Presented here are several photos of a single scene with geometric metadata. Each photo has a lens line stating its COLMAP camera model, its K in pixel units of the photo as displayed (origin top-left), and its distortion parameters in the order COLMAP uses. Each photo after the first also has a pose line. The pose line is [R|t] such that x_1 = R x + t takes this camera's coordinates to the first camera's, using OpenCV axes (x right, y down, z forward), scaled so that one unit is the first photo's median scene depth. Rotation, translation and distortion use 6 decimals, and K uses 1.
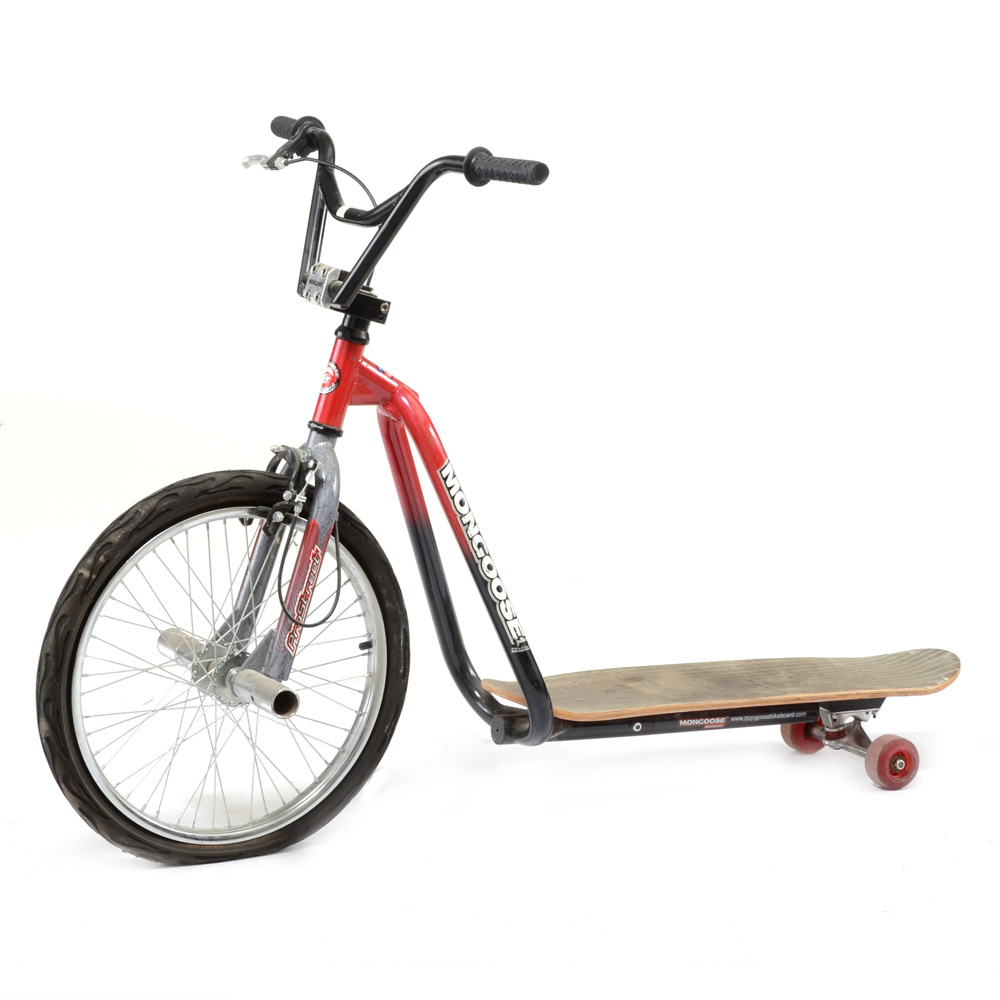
lens RADIAL K [[3561.1, 0, 498.2], [0, 3561.1, 504.9], [0, 0, 1]] dist [0.171057, 0.000000]
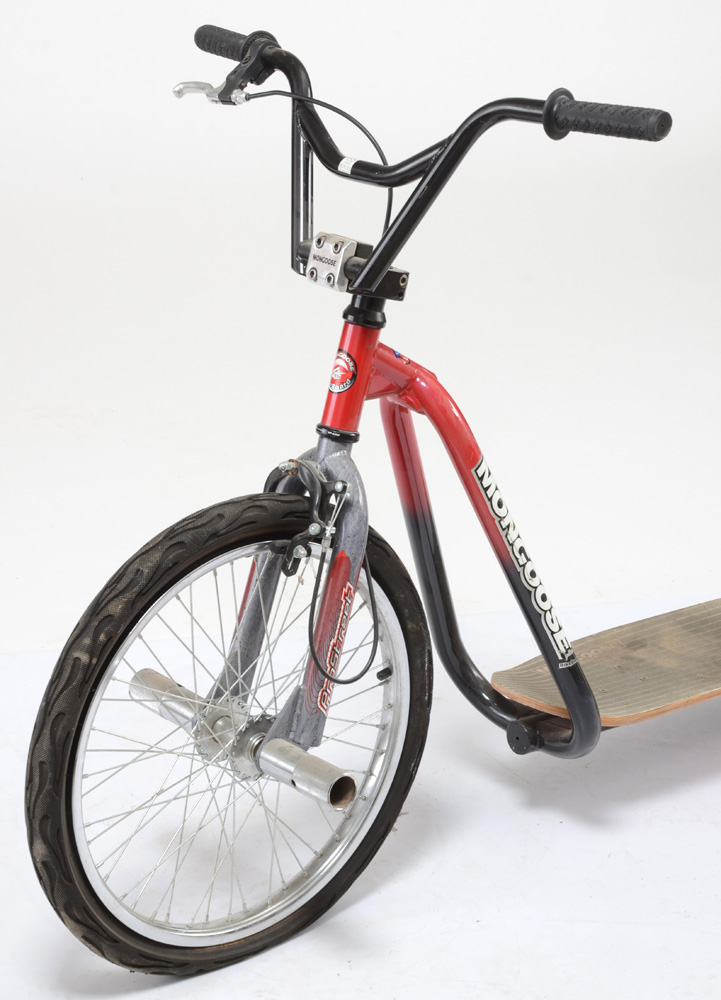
lens RADIAL K [[2694.7, 0, 352.3], [0, 2694.7, 475.1], [0, 0, 1]] dist [0.545223, 0.000000]
pose [[0.985173, -0.085351, 0.148830, -0.139267], [0.065287, 0.988714, 0.134845, -0.095763], [-0.158659, -0.123129, 0.979626, 0.393713]]
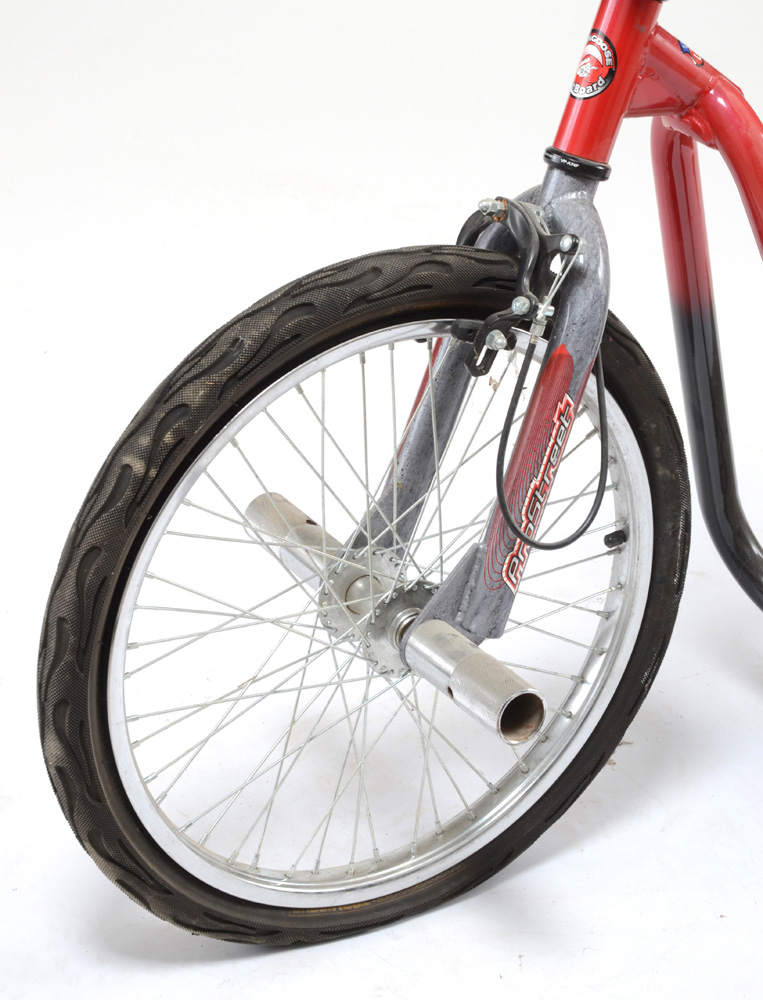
lens RADIAL K [[2443.1, 0, 387.6], [0, 2443.1, 434.1], [0, 0, 1]] dist [0.395050, 0.000000]
pose [[0.999308, 0.010037, 0.035824, -0.089968], [-0.016256, 0.983930, 0.177813, -0.046681], [-0.033463, -0.178272, 0.983412, 0.638695]]
